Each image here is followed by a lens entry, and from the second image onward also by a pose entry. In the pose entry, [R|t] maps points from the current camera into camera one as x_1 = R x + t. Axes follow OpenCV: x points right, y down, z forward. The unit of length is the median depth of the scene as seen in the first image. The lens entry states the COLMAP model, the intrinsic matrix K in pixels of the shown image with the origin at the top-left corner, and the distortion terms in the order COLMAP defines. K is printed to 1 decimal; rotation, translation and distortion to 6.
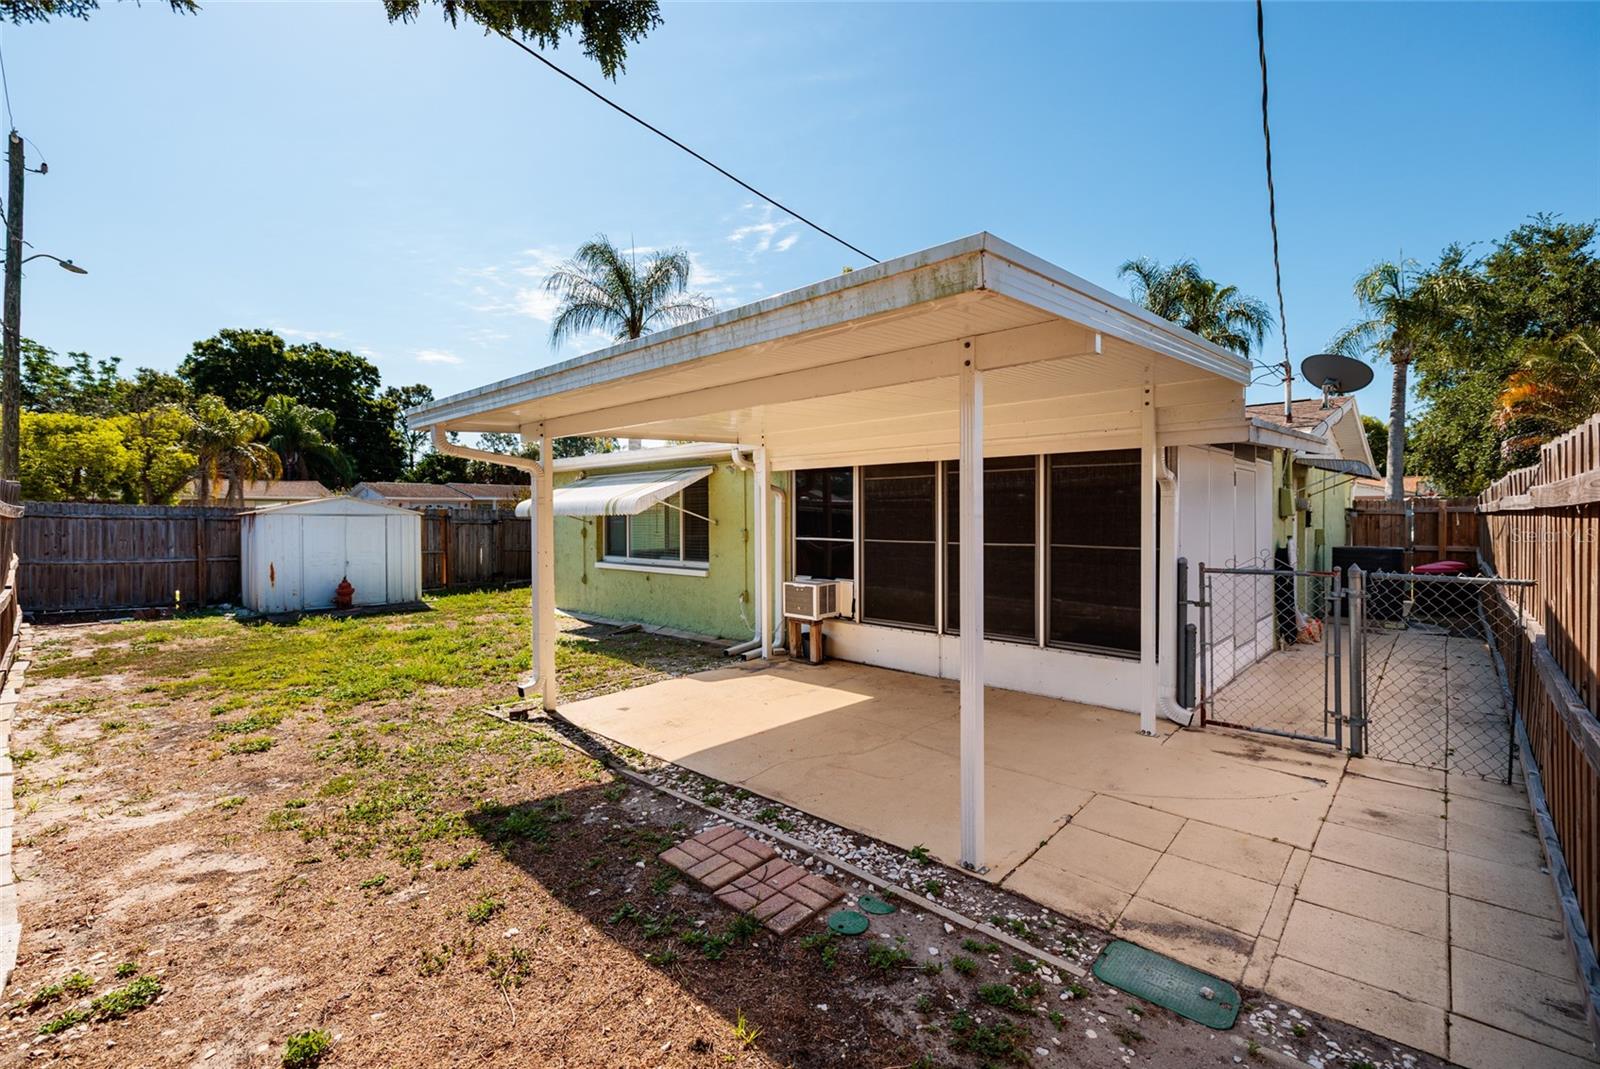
lens RADIAL K [[687.7, 0, 803.8], [0, 687.7, 518.6], [0, 0, 1]] dist [0.001304, -0.000091]
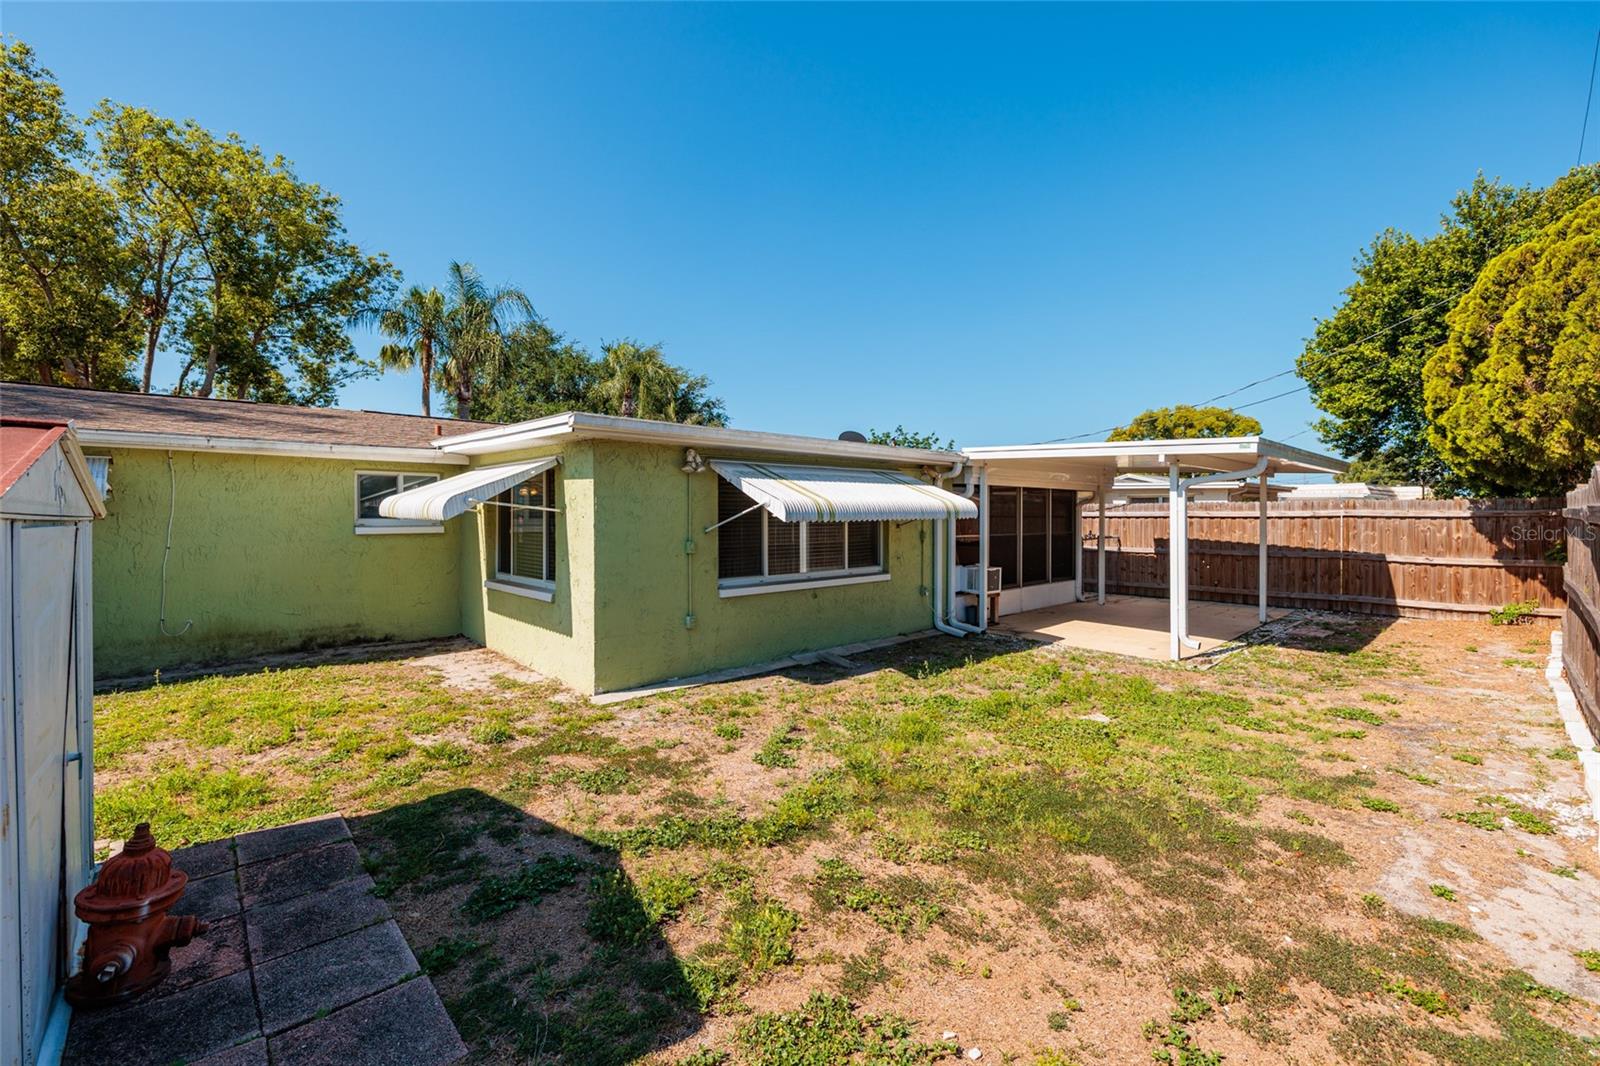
lens RADIAL K [[687.7, 0, 803.8], [0, 687.7, 517.1], [0, 0, 1]] dist [0.001304, -0.000091]
pose [[0.066604, -0.000352, 0.997779, -0.827123], [0.004014, 0.999992, 0.000085, -0.005132], [-0.997771, 0.003999, 0.066605, 0.761713]]
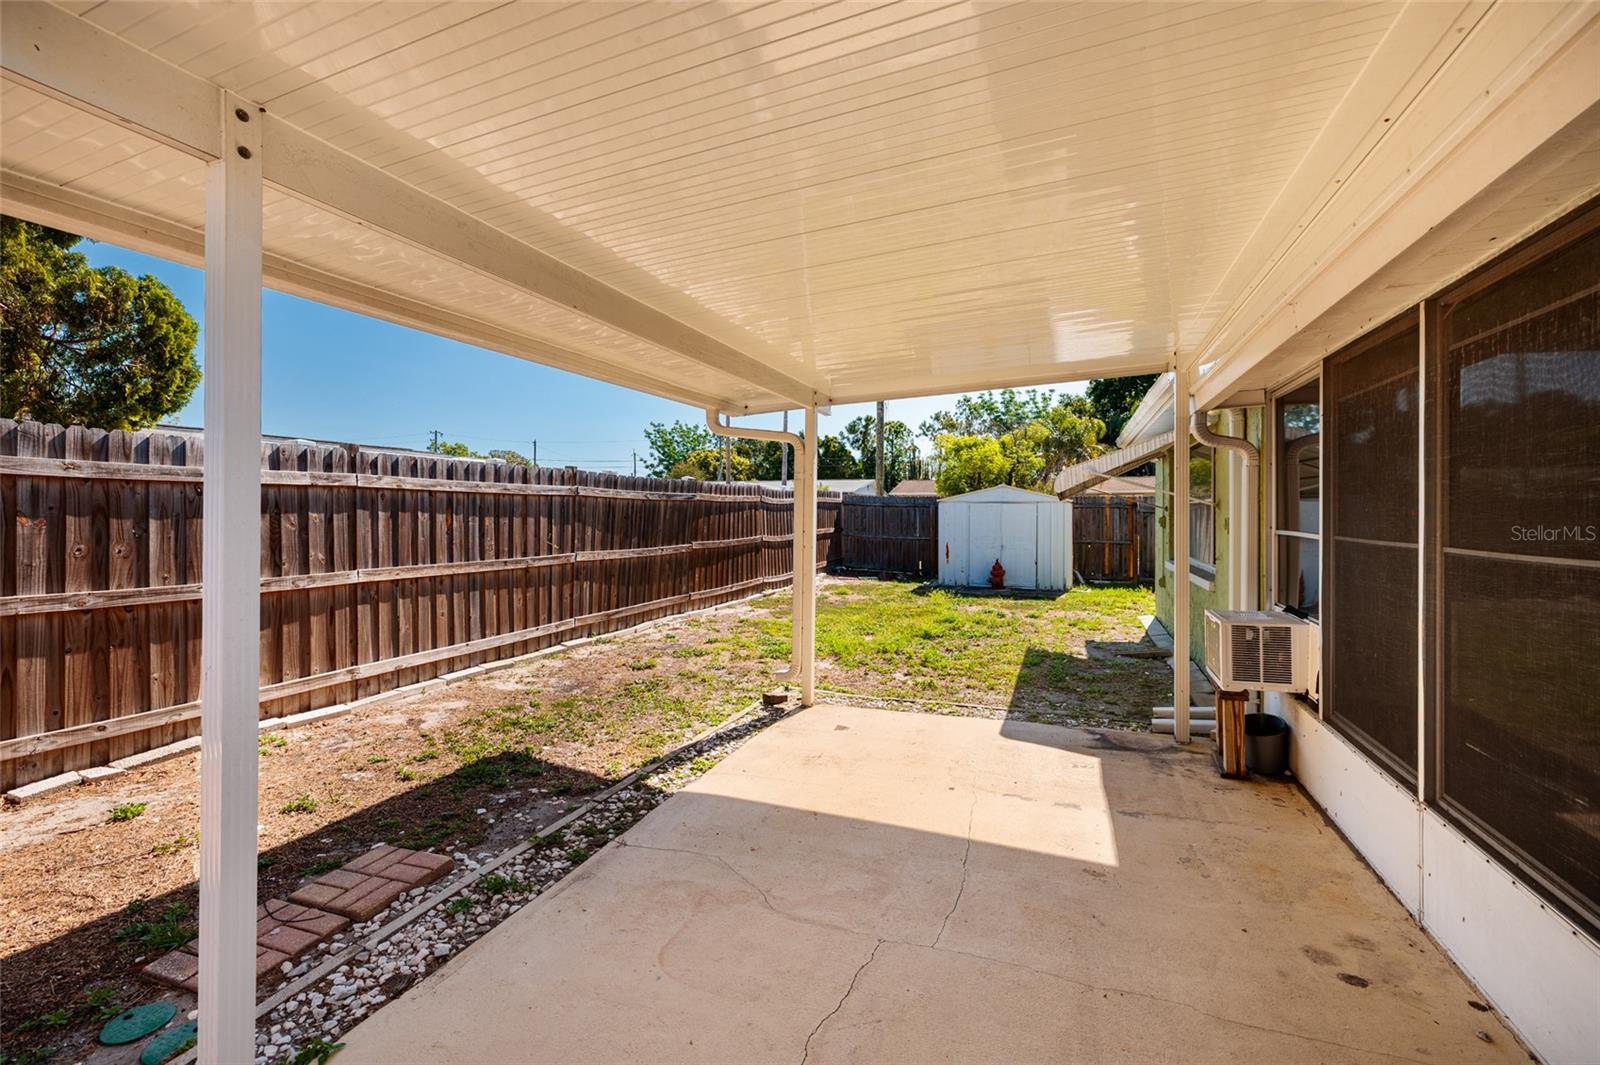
lens RADIAL K [[687.7, 0, 803.8], [0, 687.7, 516.6], [0, 0, 1]] dist [0.001304, -0.000091]
pose [[0.373937, 0.011459, -0.927383, 0.217739], [-0.007117, 0.999930, 0.009486, 0.009158], [0.927427, 0.003053, 0.373992, 0.301558]]
